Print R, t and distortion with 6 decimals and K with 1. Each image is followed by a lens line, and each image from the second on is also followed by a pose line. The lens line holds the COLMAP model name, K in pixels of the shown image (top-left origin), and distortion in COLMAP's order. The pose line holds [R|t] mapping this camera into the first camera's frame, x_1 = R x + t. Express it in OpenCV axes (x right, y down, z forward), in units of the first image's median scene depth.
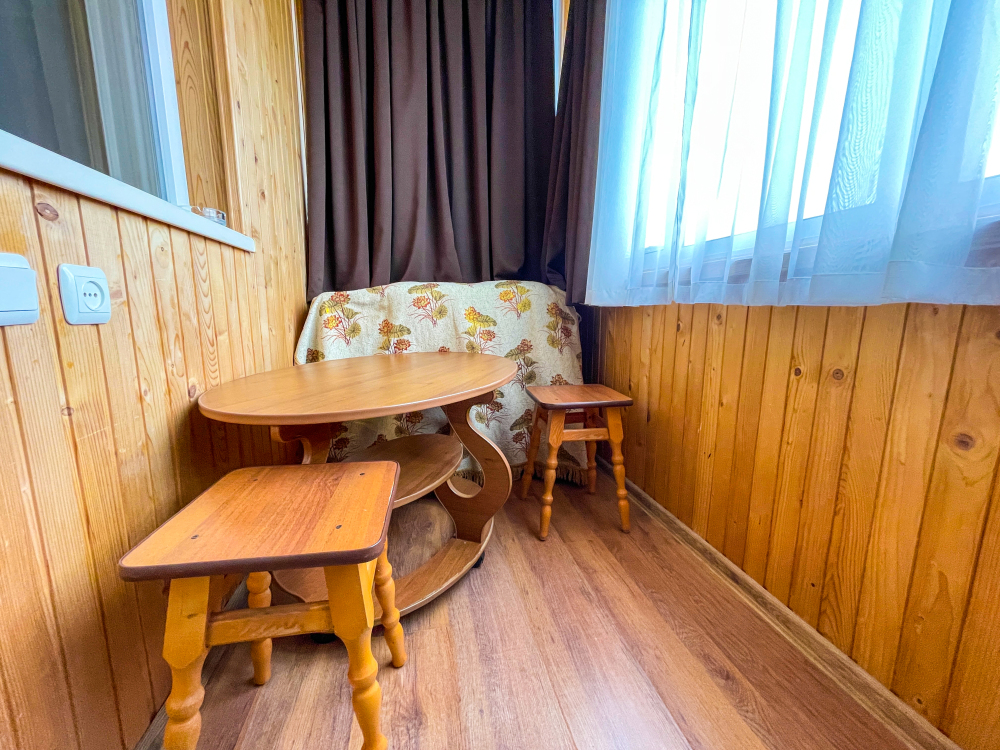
lens RADIAL K [[405.5, 0, 500.0], [0, 405.5, 375.0], [0, 0, 1]] dist [-0.000913, -0.000795]
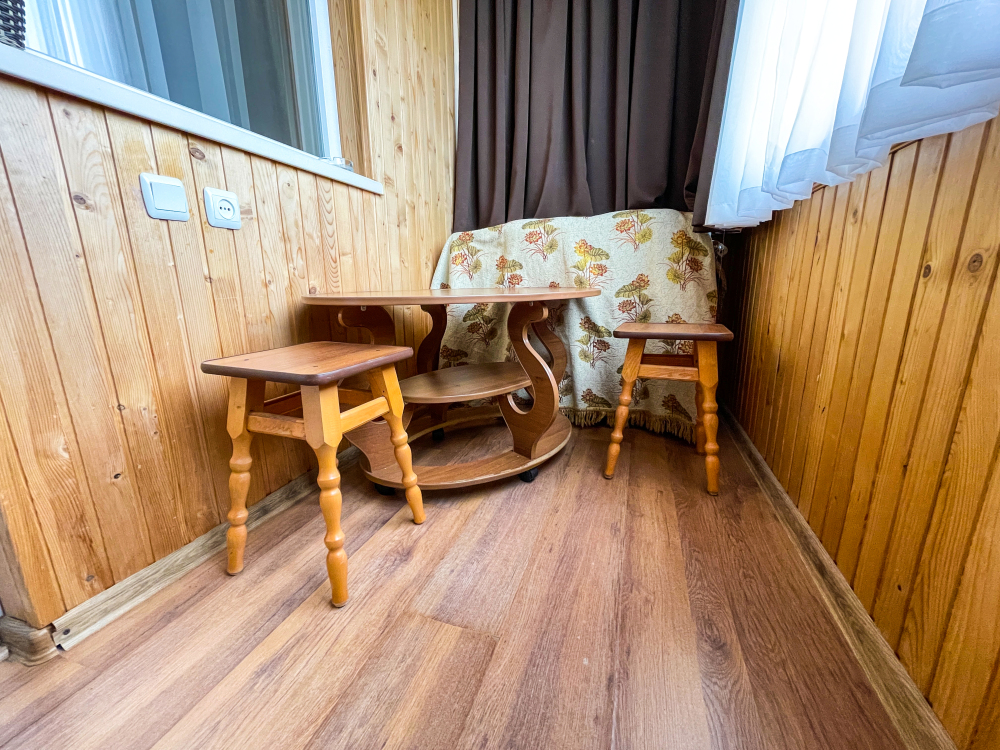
lens RADIAL K [[405.5, 0, 500.0], [0, 405.5, 375.0], [0, 0, 1]] dist [-0.000913, -0.000795]
pose [[0.861755, 0.103081, -0.496742, 0.372554], [-0.069689, 0.993911, 0.085354, 0.115219], [0.502516, -0.038937, 0.863691, 0.070338]]
